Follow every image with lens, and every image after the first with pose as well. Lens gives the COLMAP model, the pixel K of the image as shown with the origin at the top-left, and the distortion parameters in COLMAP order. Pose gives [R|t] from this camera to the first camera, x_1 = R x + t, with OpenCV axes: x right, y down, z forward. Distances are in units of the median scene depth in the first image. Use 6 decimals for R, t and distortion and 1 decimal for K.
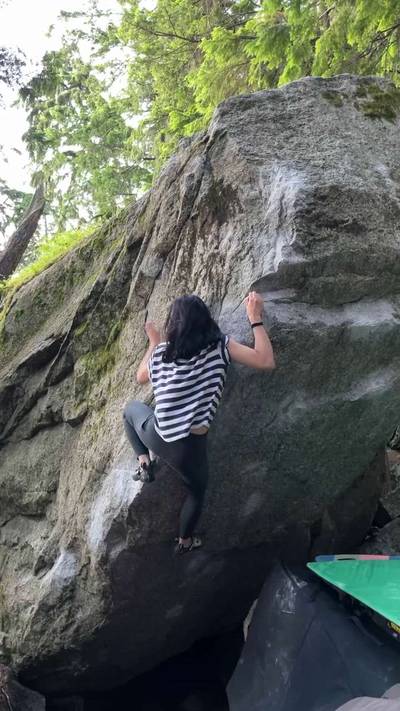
lens RADIAL K [[594.8, 0, 198.2], [0, 594.8, 359.2], [0, 0, 1]] dist [0.024936, 0.017800]
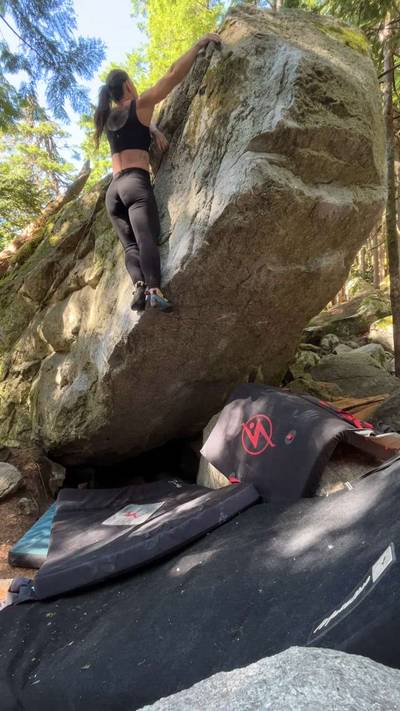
lens RADIAL K [[317.1, 0, 201.4], [0, 317.1, 348.7], [0, 0, 1]] dist [0.000313, -0.001775]
pose [[0.992422, 0.085964, 0.087795, -0.018003], [-0.097797, 0.985190, 0.140844, 0.159984], [-0.074388, -0.148363, 0.986131, 0.309566]]
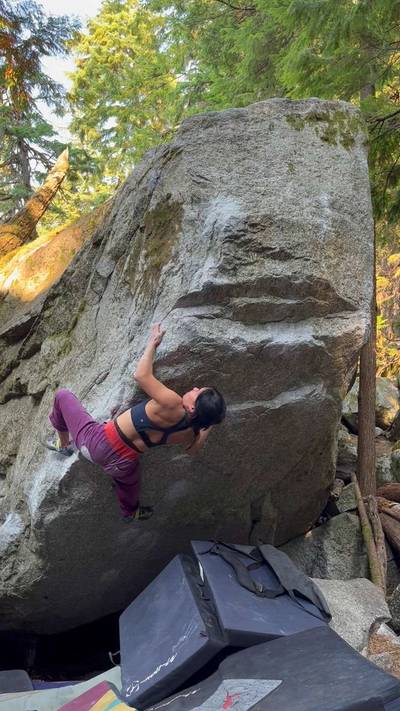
lens RADIAL K [[594.8, 0, 201.7], [0, 594.8, 361.2], [0, 0, 1]] dist [0.024936, 0.017800]
pose [[0.993610, 0.105743, -0.039469, 0.163421], [-0.103107, 0.992627, 0.063720, -0.074120], [0.045916, -0.059243, 0.997187, -0.093884]]
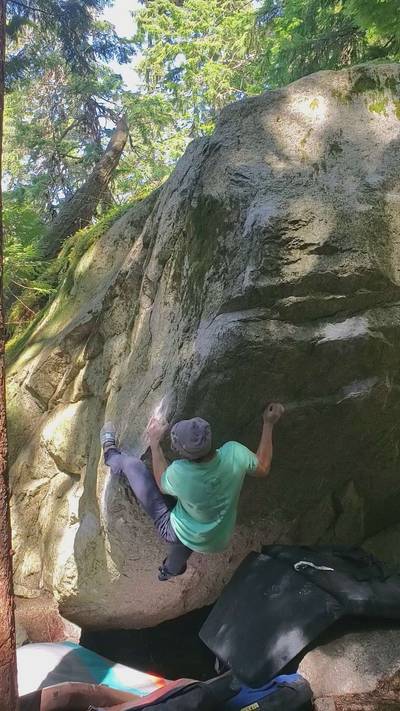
lens RADIAL K [[650.8, 0, 200.4], [0, 650.8, 351.6], [0, 0, 1]] dist [0.089022, 0.000000]
pose [[0.980805, 0.042743, -0.190249, 0.245437], [-0.020012, 0.992592, 0.119836, -0.158688], [0.193962, -0.113729, 0.974395, -0.168771]]
